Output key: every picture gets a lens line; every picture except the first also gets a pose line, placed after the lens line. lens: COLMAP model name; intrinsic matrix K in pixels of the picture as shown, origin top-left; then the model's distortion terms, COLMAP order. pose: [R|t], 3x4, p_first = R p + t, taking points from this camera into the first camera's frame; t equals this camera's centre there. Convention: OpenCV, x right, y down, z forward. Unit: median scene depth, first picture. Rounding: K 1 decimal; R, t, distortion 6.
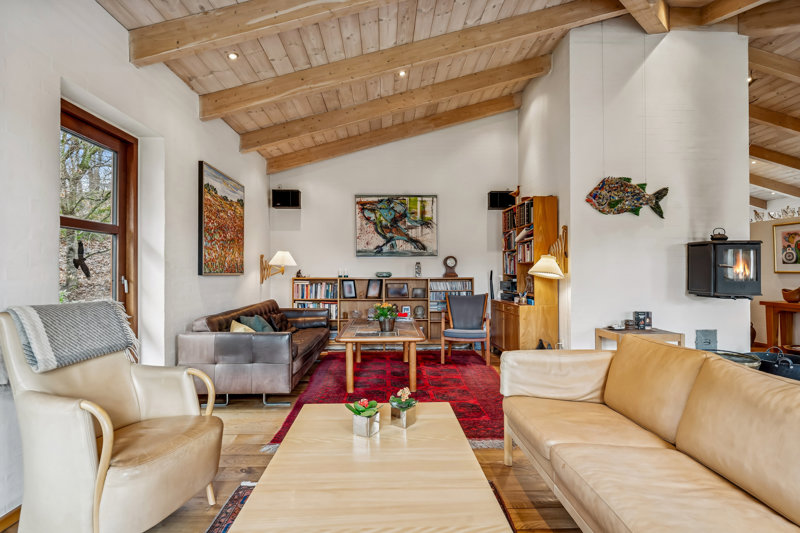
lens RADIAL K [[393.6, 0, 400.3], [0, 393.6, 269.5], [0, 0, 1]] dist [-0.000990, -0.000282]
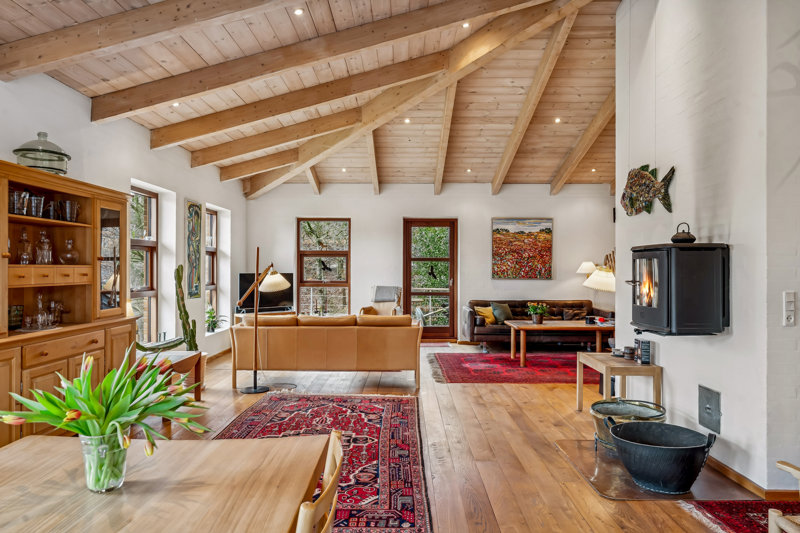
lens RADIAL K [[503.0, 0, 400.0], [0, 503.0, 266.5], [0, 0, 1]] dist [-0.000360, -0.001024]
pose [[-0.045608, -0.002653, -0.998956, 1.564135], [0.001949, 0.999994, -0.002745, -0.032929], [0.998958, -0.002072, -0.045602, 0.558345]]
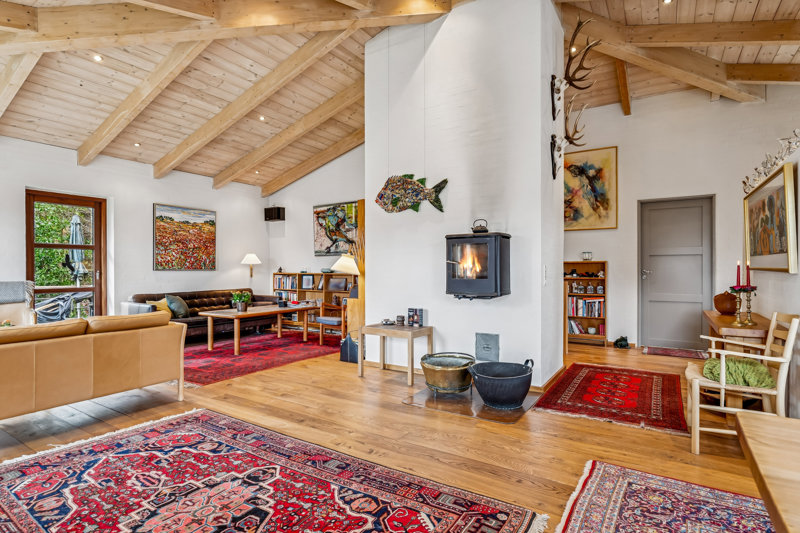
lens RADIAL K [[410.2, 0, 402.0], [0, 410.2, 270.5], [0, 0, 1]] dist [-0.002504, -0.000009]
pose [[0.821402, 0.002850, -0.570343, 1.143288], [0.004209, 0.999930, 0.011059, -0.000725], [0.570334, -0.011485, 0.821332, 0.128732]]
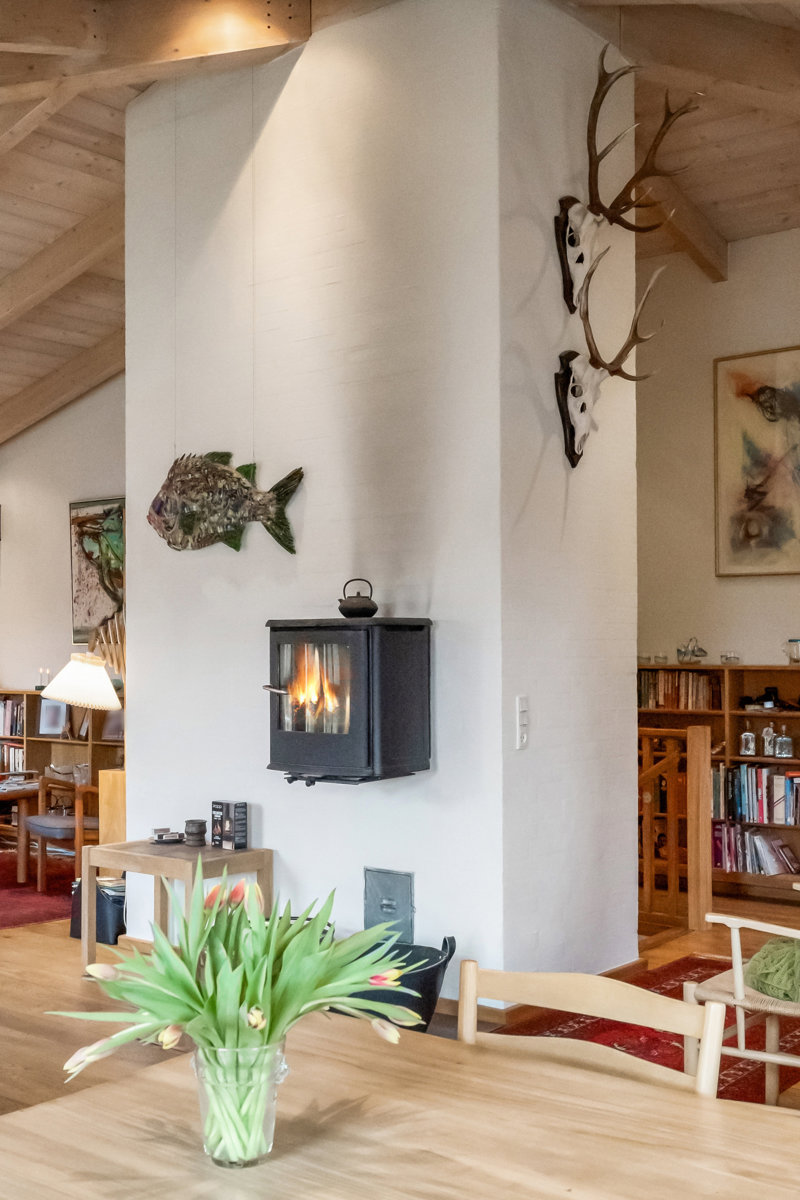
lens RADIAL K [[1381.2, 0, 398.5], [0, 1381.2, 626.6], [0, 0, 1]] dist [0.003050, 0.018682]
pose [[0.761434, -0.009084, -0.648179, 1.565034], [0.006184, 0.999958, -0.006749, -0.052198], [0.648213, 0.001131, 0.761458, 0.082242]]
